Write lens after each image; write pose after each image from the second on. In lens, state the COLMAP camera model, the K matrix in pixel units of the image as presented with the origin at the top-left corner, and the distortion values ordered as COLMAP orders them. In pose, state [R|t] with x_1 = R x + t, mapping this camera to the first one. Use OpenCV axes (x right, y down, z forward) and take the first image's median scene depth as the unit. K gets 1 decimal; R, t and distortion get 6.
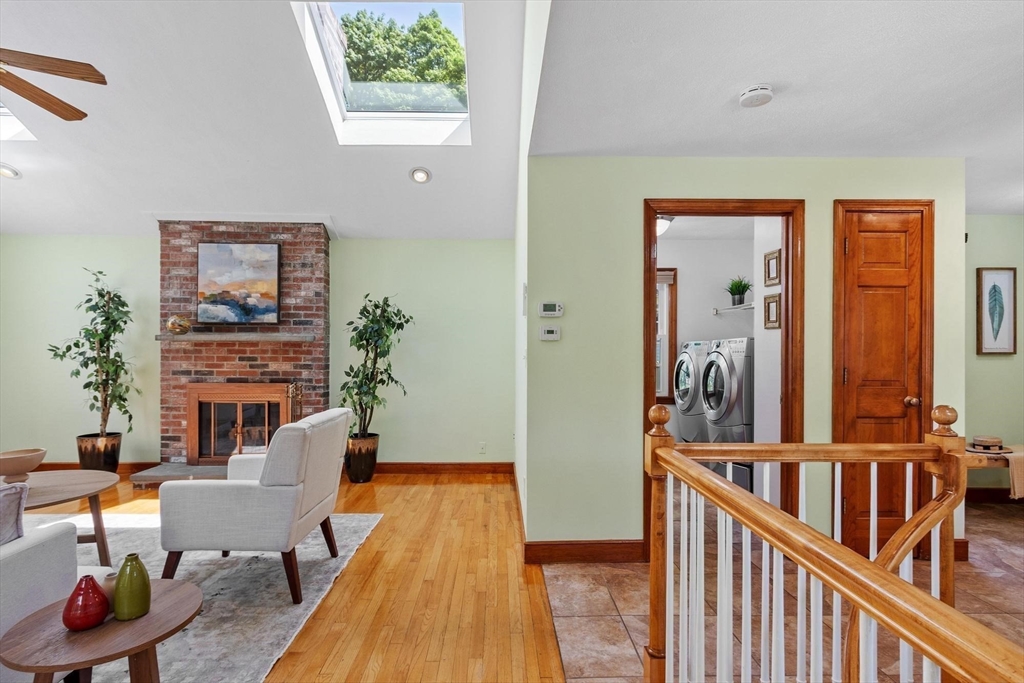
lens RADIAL K [[532.4, 0, 508.2], [0, 532.4, 346.1], [0, 0, 1]] dist [0.000026, -0.001304]
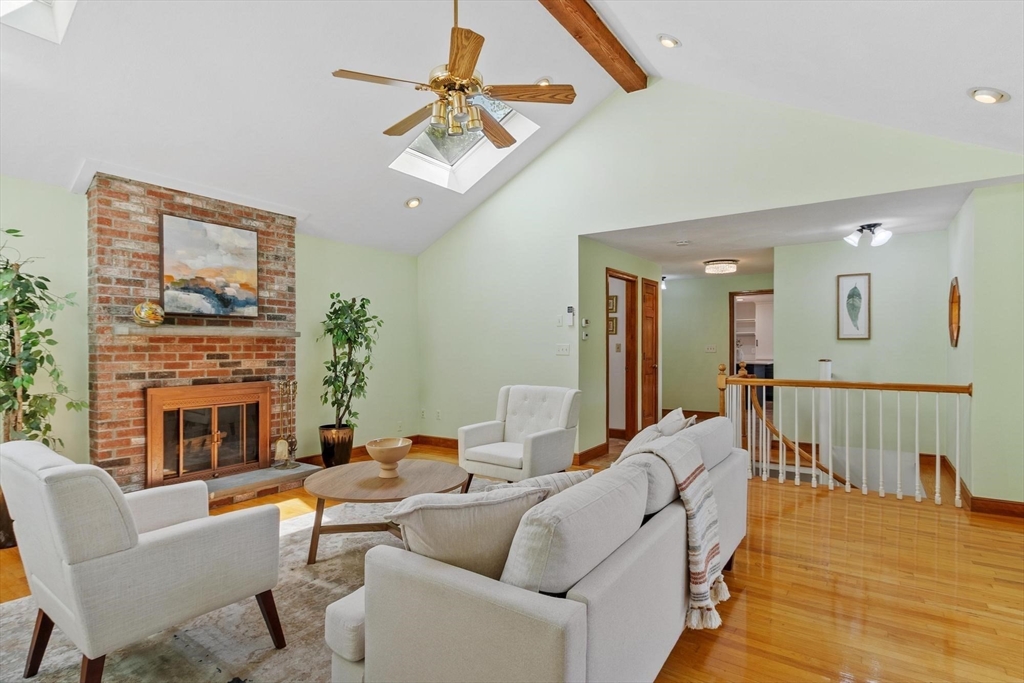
lens RADIAL K [[532.4, 0, 508.2], [0, 532.4, 346.1], [0, 0, 1]] dist [0.000026, -0.001304]
pose [[0.577034, -0.004763, 0.816707, -0.929471], [-0.003638, 0.999958, 0.008402, -0.002149], [-0.816712, -0.007819, 0.576992, 0.104671]]
